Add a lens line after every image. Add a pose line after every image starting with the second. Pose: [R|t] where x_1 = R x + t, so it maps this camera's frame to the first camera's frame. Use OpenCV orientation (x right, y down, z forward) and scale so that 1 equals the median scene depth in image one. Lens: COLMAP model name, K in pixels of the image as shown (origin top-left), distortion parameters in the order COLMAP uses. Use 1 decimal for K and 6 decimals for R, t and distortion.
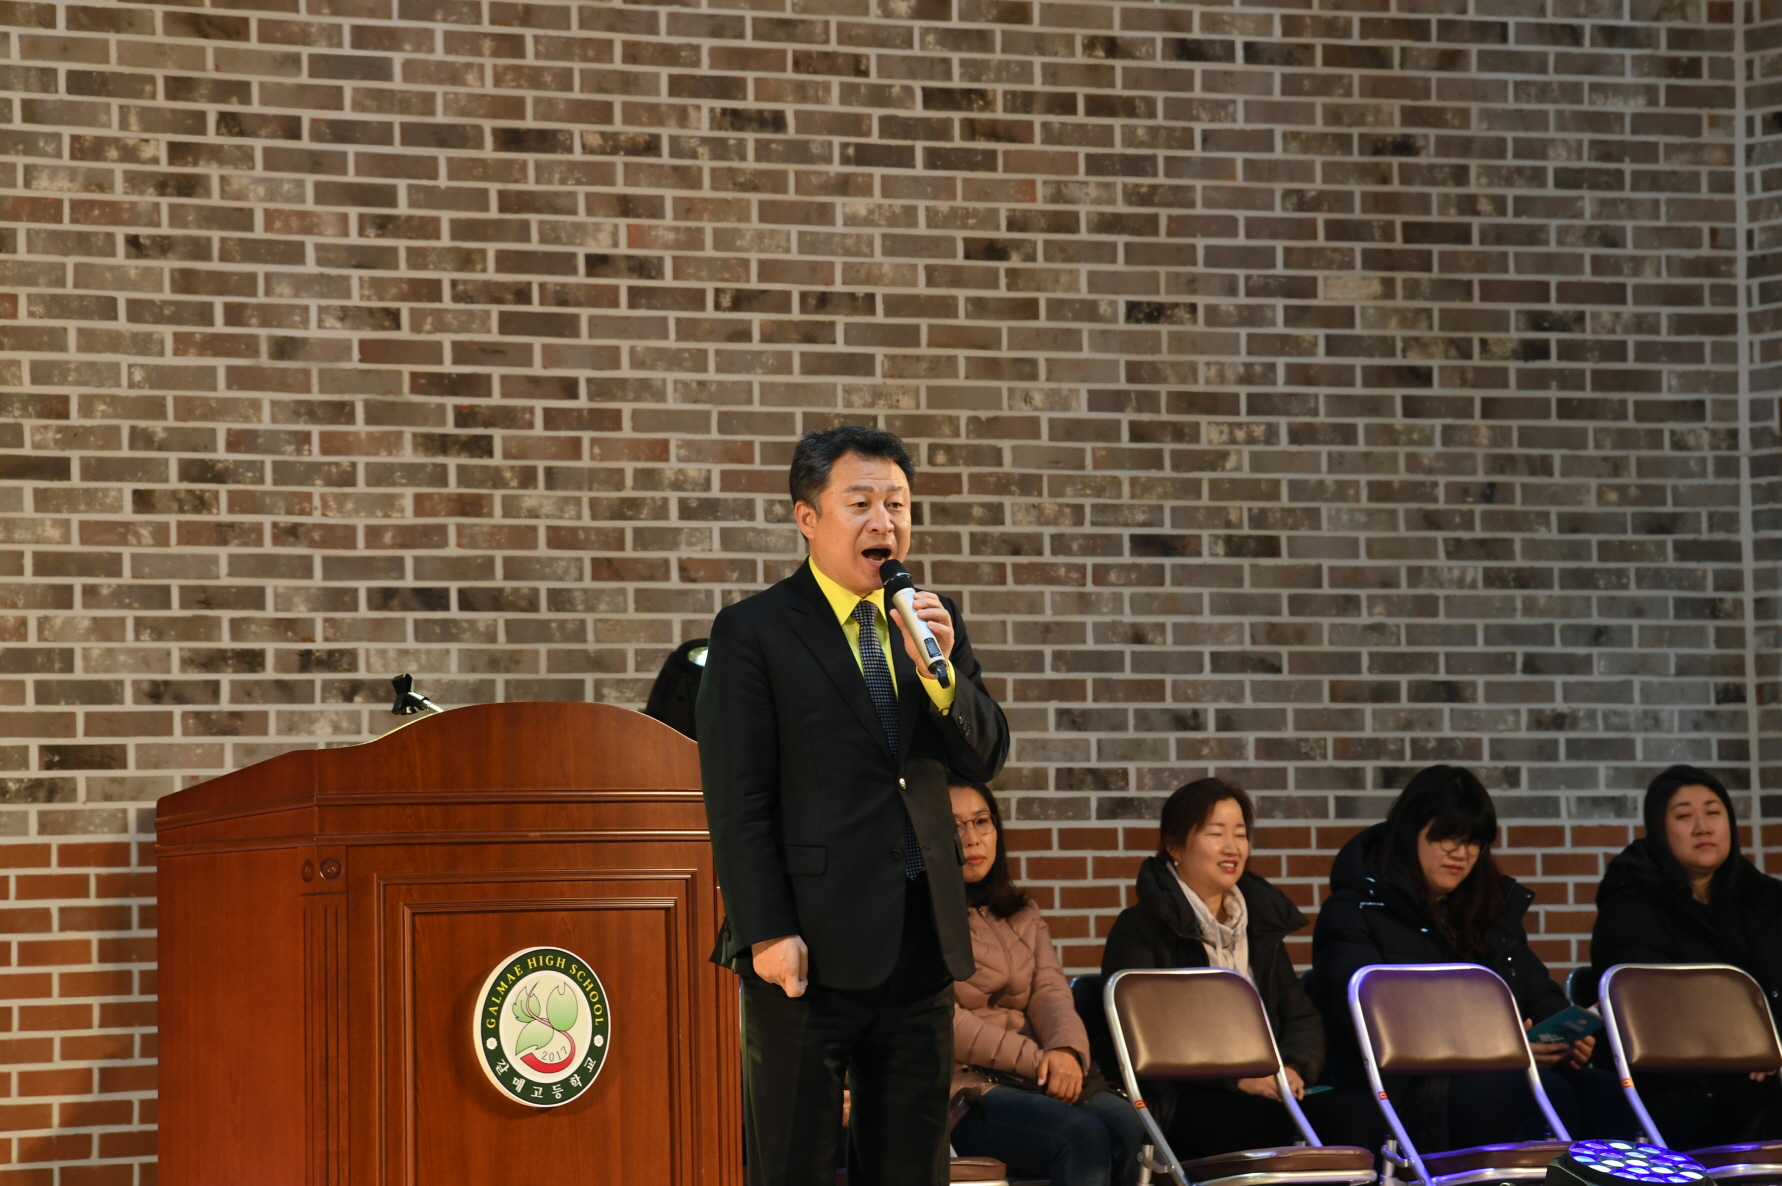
lens RADIAL K [[9743.2, 0, 888.1], [0, 9743.2, 574.4], [0, 0, 1]] dist [2.714152, 0.000000]
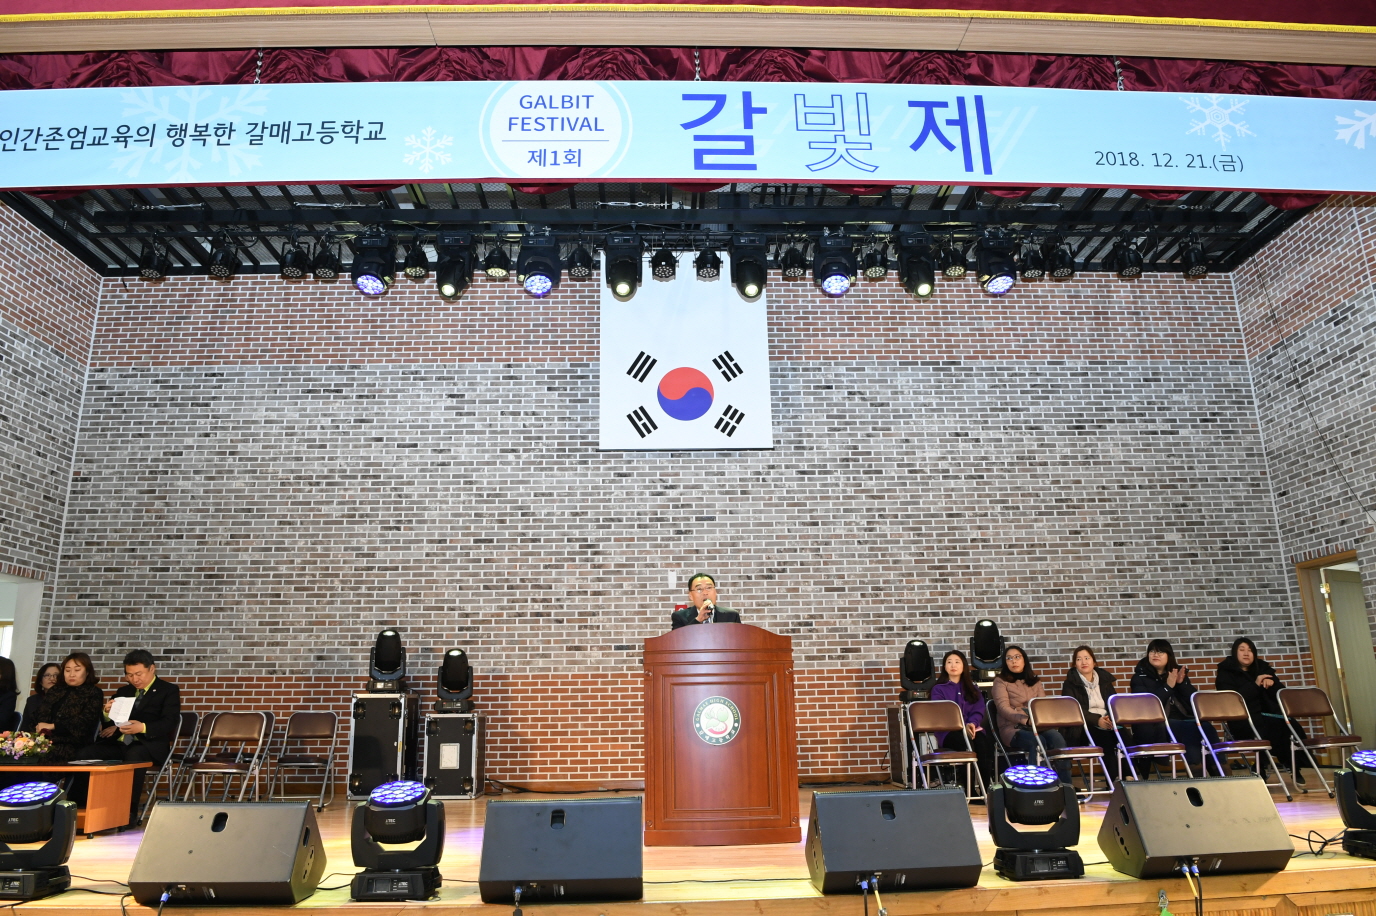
lens RADIAL K [[943.9, 0, 685.3], [0, 943.9, 452.1], [0, 0, 1]] dist [-0.076605, 0.017081]
pose [[0.815031, -0.144381, -0.561140, 0.115561], [0.025362, 0.976418, -0.214395, 0.019469], [0.578862, 0.160507, 0.799472, 0.563177]]
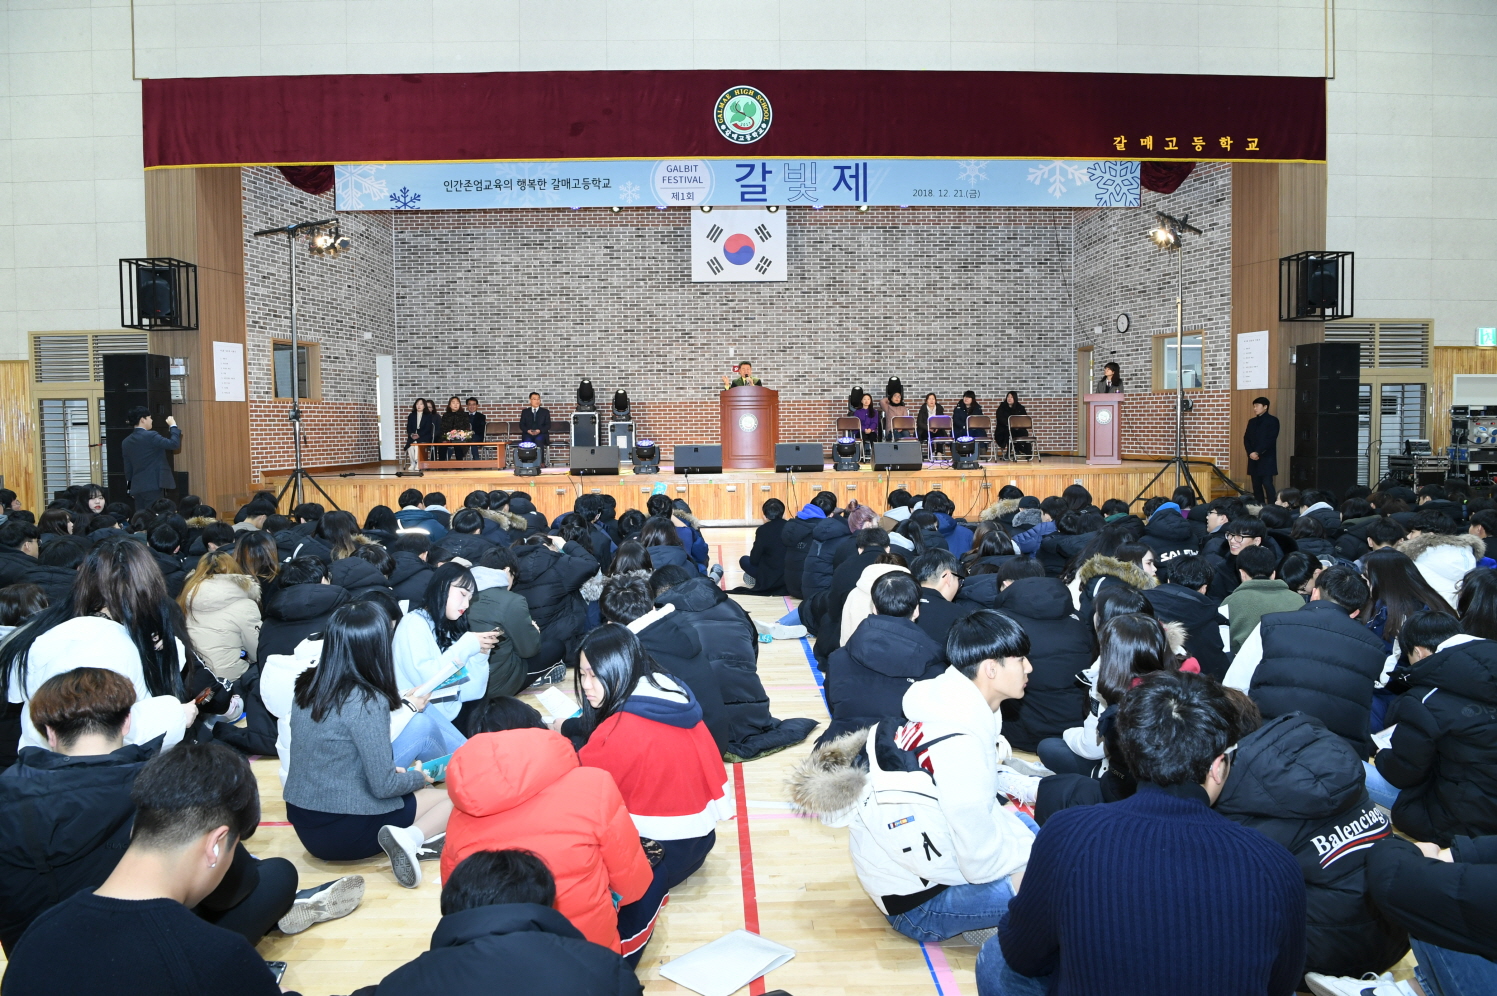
lens RADIAL K [[1026.9, 0, 746.1], [0, 1026.9, 488.2], [0, 0, 1]] dist [-0.076605, 0.017081]
pose [[0.815202, 0.049604, -0.577048, 0.384248], [0.018604, 0.993569, 0.111691, 0.001343], [0.578878, -0.101787, 0.809037, 0.197008]]
